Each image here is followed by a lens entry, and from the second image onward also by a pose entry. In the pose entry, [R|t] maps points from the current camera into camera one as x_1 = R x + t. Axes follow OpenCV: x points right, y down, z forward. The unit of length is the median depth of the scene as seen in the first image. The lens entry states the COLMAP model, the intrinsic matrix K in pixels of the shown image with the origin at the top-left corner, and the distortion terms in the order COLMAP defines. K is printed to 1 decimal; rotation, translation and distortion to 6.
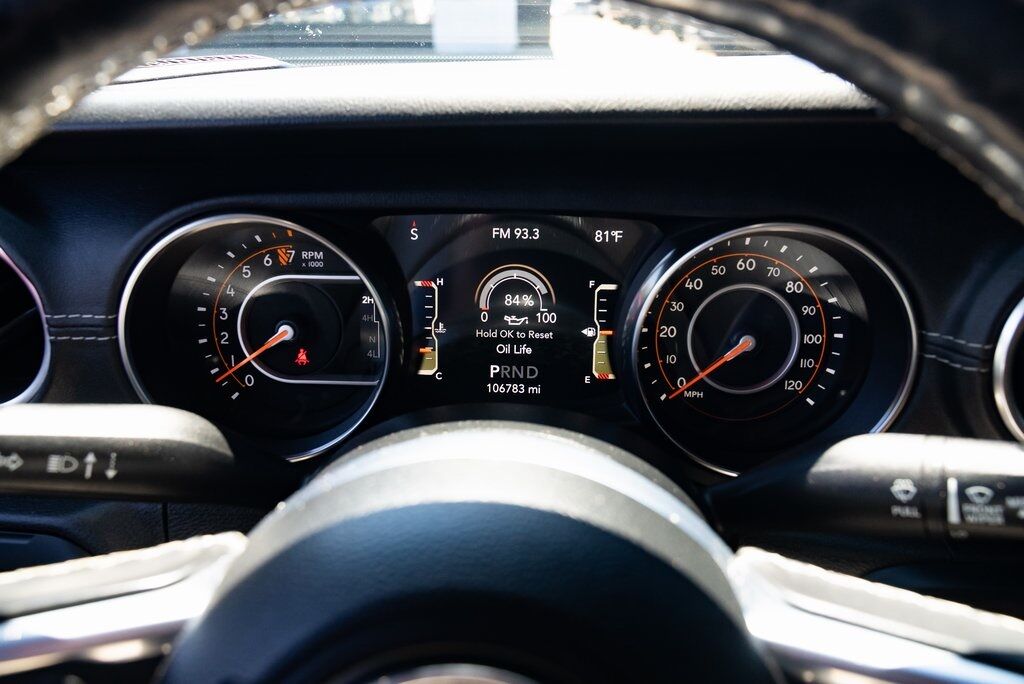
lens RADIAL K [[826.0, 0, 512.0], [0, 826.0, 342.0], [0, 0, 1]] dist [-0.008046, 0.003616]
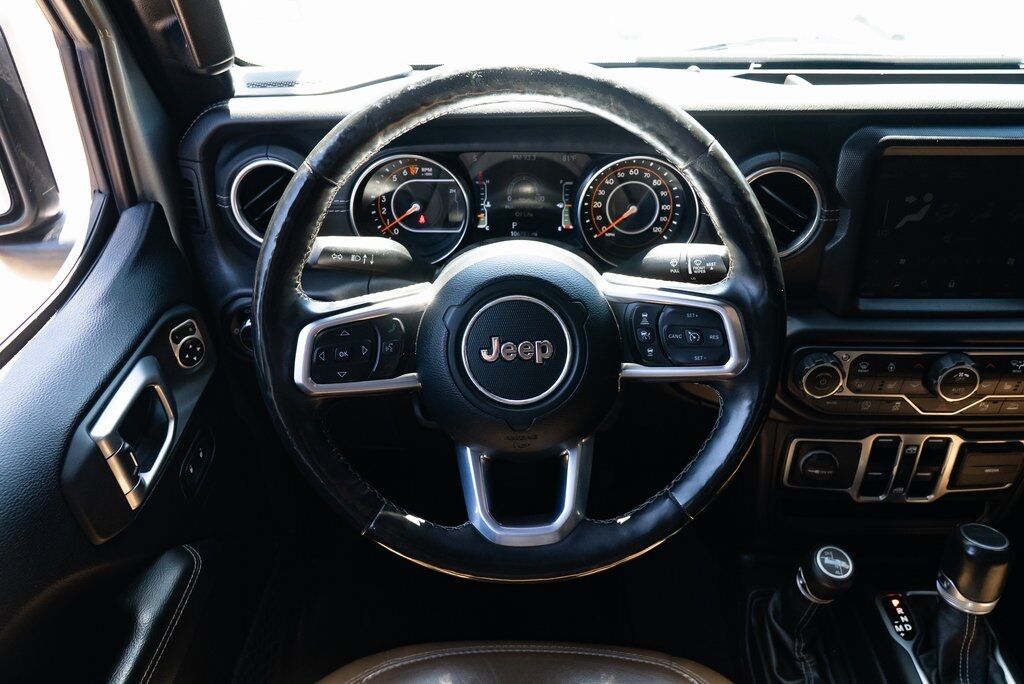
lens RADIAL K [[826.0, 0, 512.0], [0, 826.0, 342.0], [0, 0, 1]] dist [-0.008046, 0.003616]
pose [[0.999872, -0.014965, 0.005583, -0.045838], [0.013991, 0.989216, 0.145792, 0.024014], [-0.007704, -0.145695, 0.989300, -1.132616]]
